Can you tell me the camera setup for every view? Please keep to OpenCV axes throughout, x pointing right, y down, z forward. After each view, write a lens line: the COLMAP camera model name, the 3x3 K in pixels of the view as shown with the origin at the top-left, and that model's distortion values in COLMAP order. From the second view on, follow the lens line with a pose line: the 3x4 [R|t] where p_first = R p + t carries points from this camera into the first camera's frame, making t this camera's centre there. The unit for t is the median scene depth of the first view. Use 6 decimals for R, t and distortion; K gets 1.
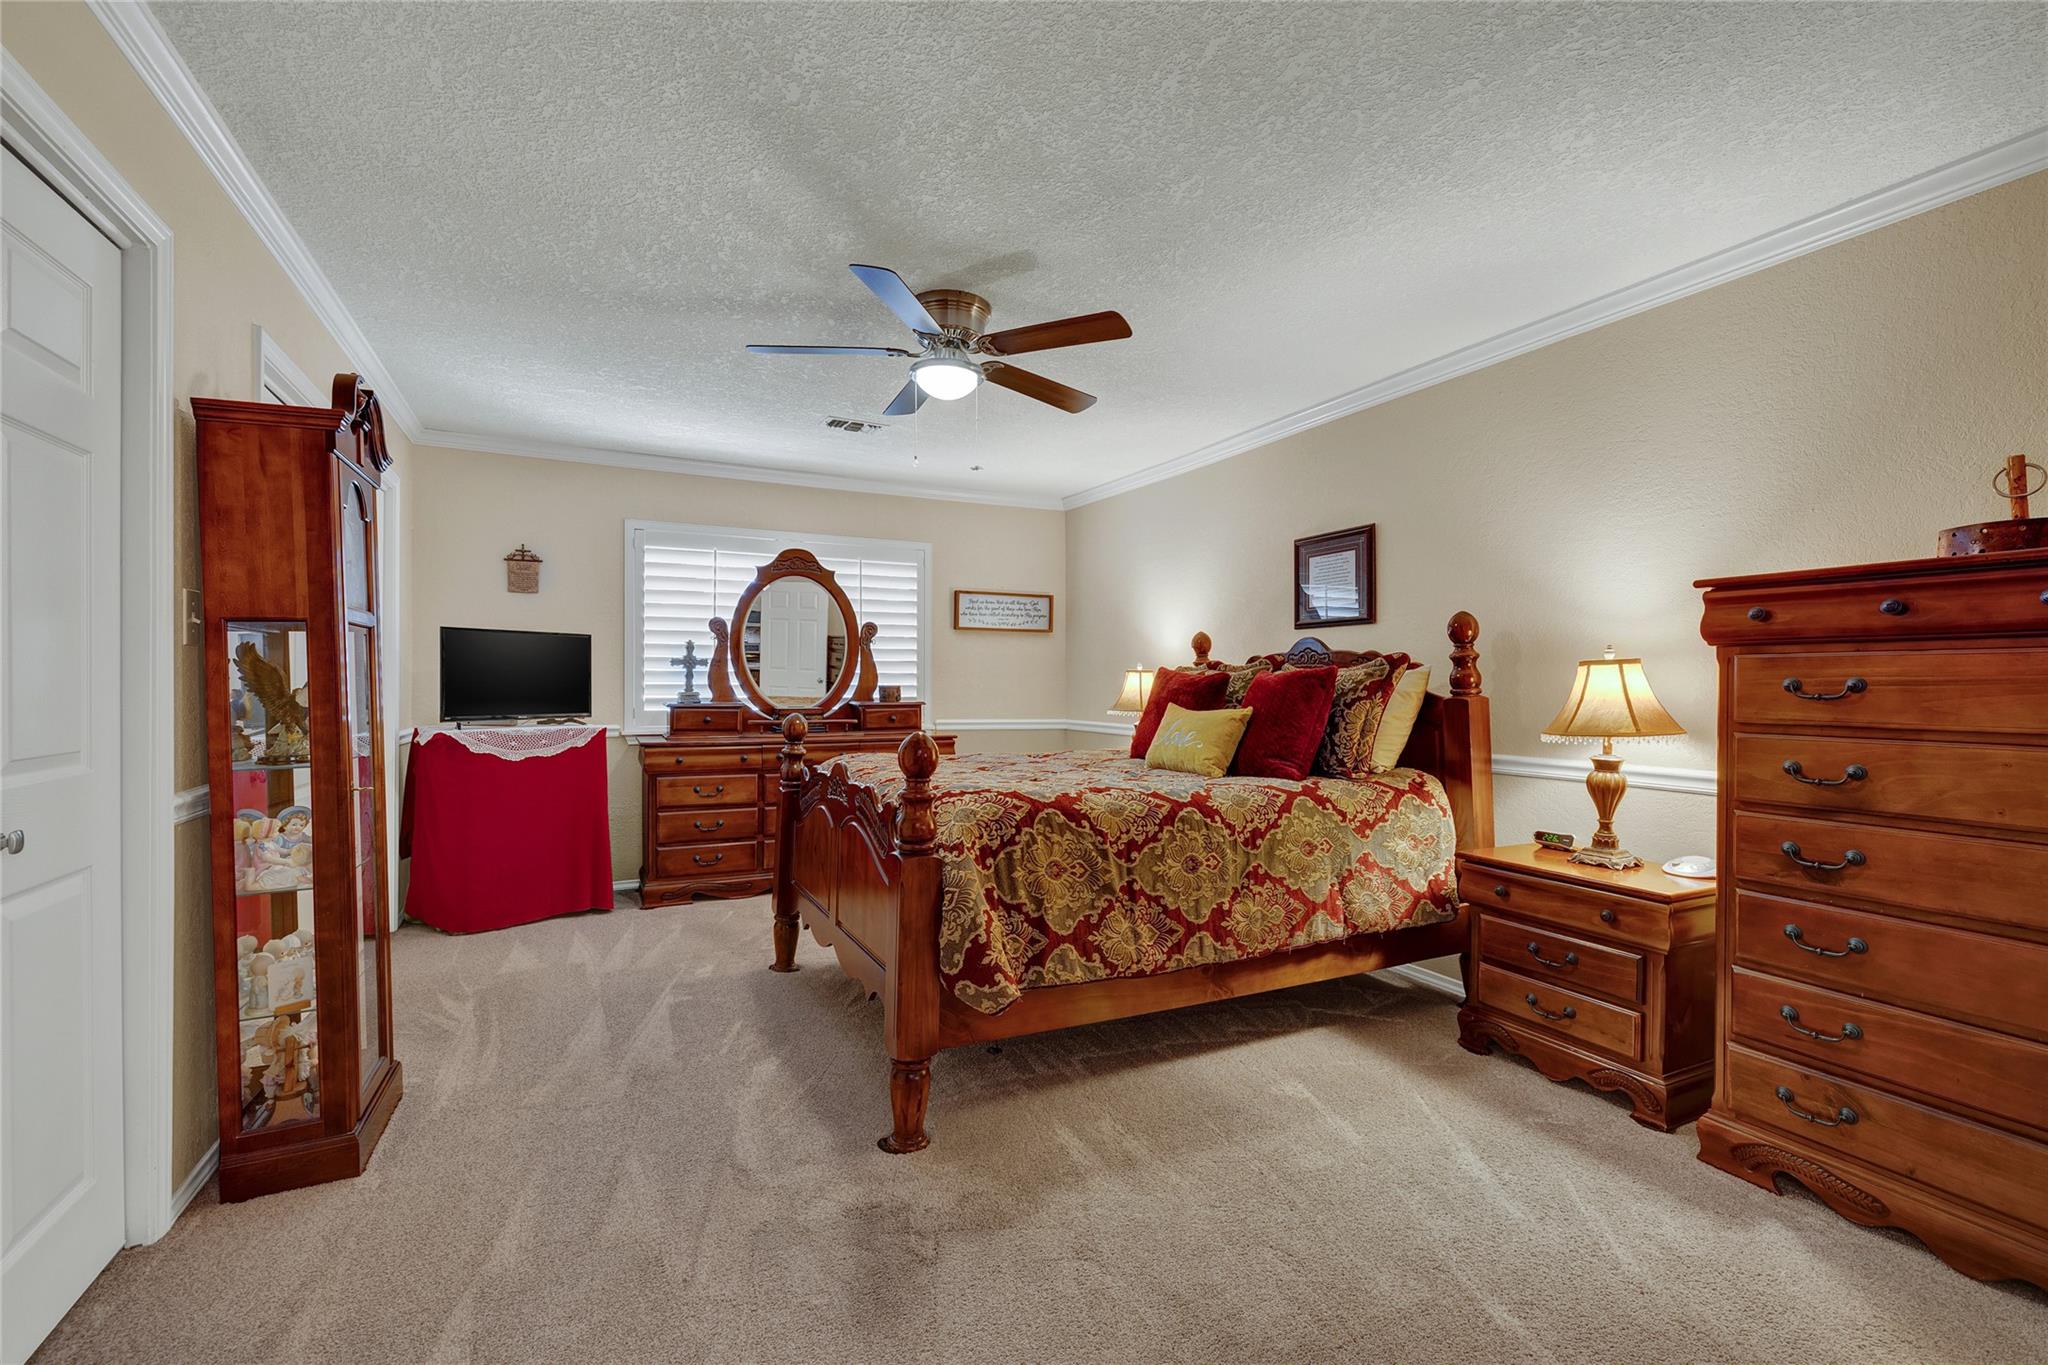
lens RADIAL K [[880.9, 0, 1003.9], [0, 880.9, 695.2], [0, 0, 1]] dist [0.001146, 0.000402]
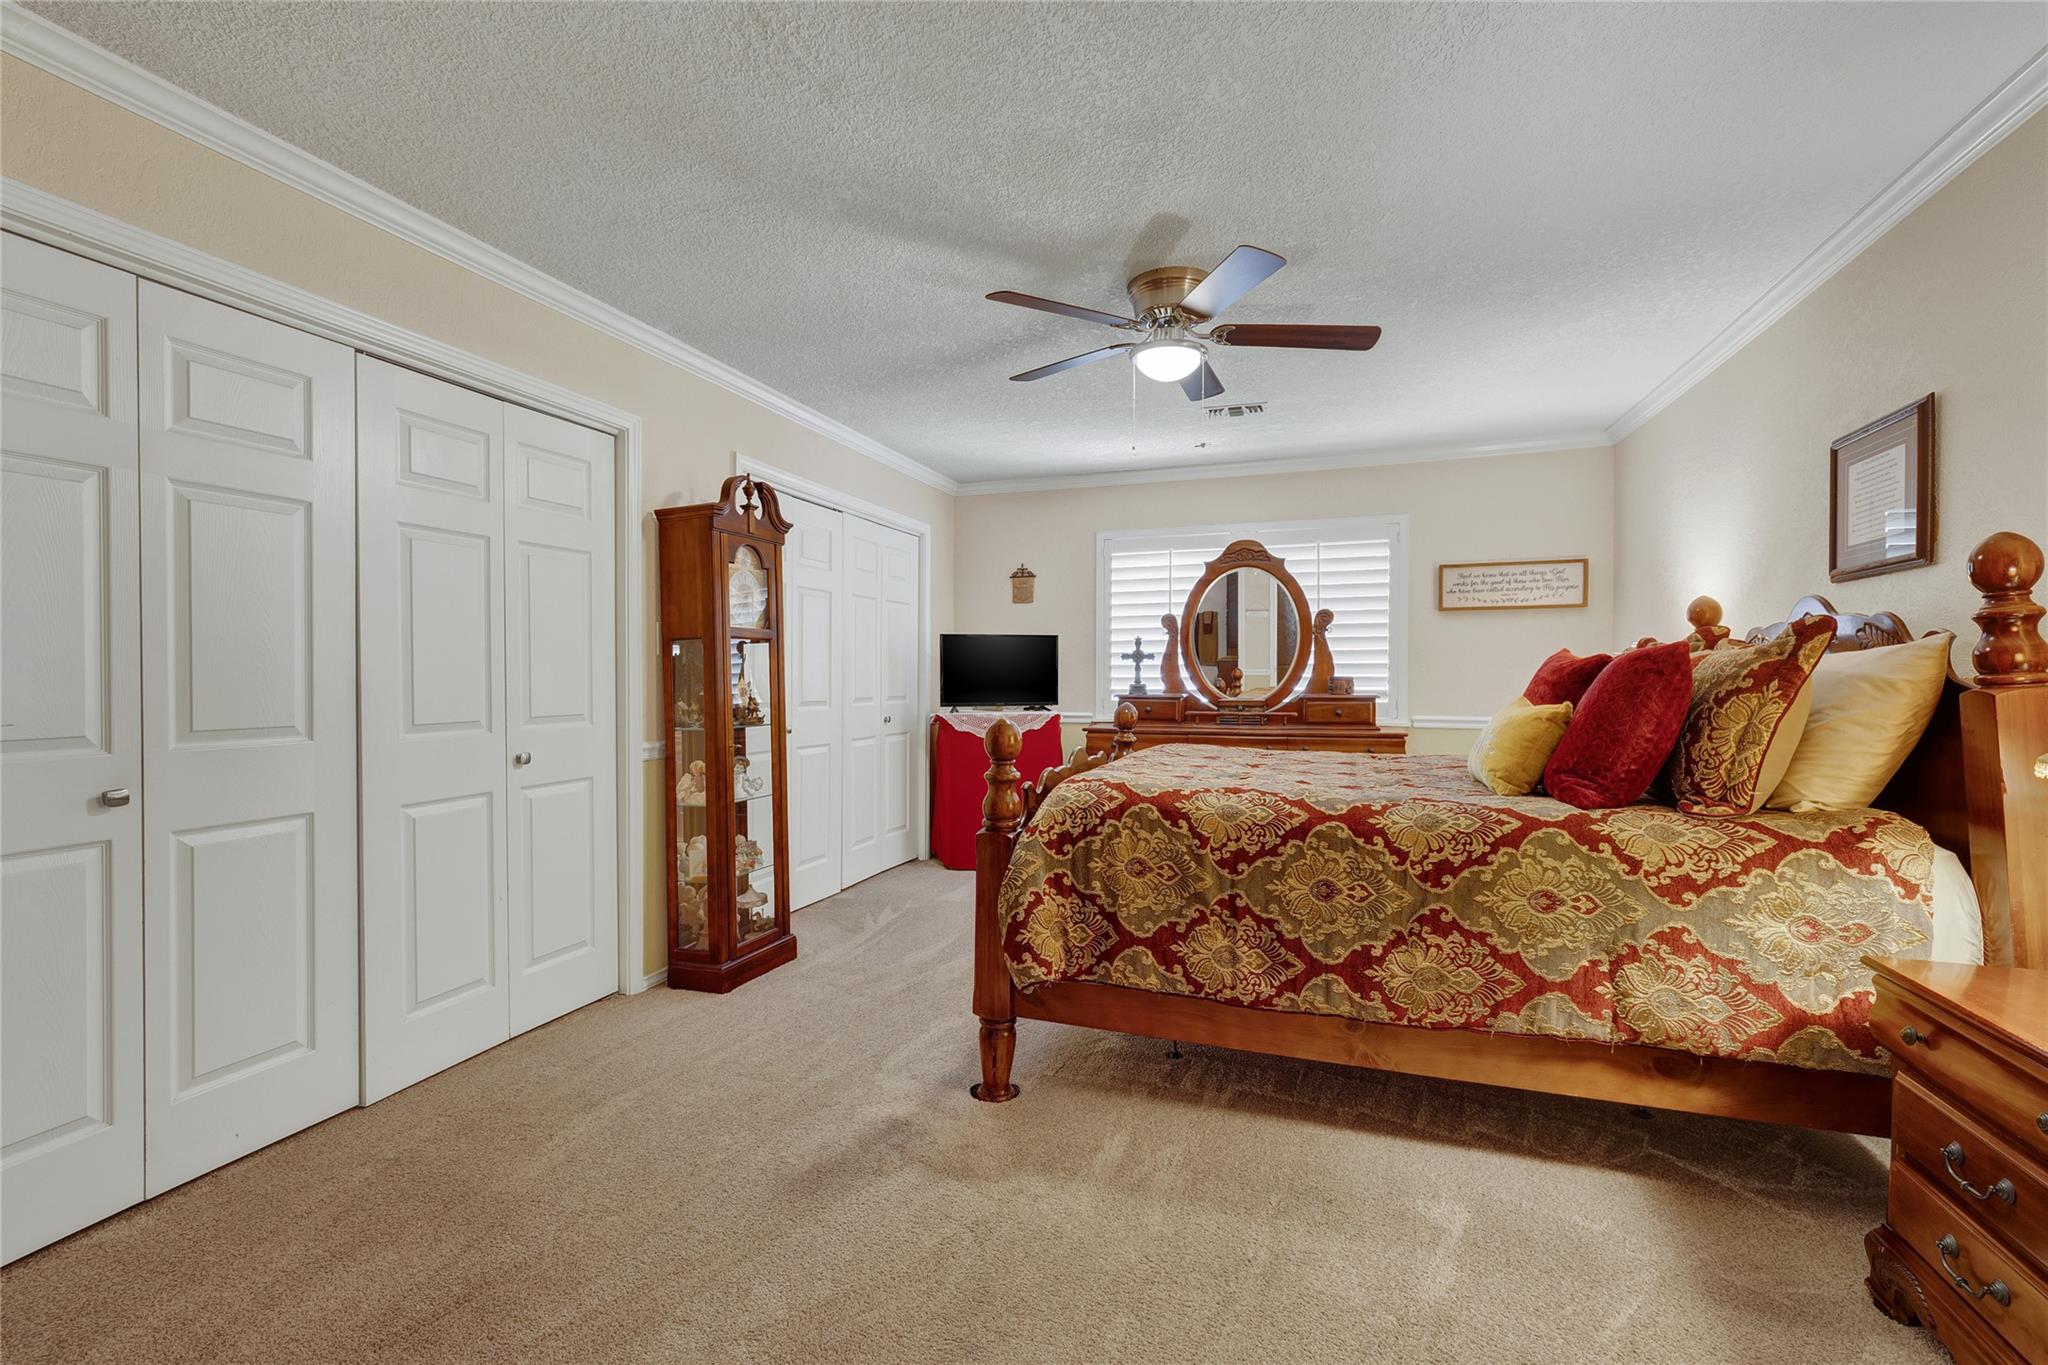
lens RADIAL K [[893.1, 0, 1013.5], [0, 893.1, 698.8], [0, 0, 1]] dist [0.004221, 0.000608]
pose [[0.703689, 0.011118, -0.710421, 0.539893], [-0.004110, 0.999925, 0.011578, 0.004580], [0.710496, -0.005227, 0.703682, 0.188571]]
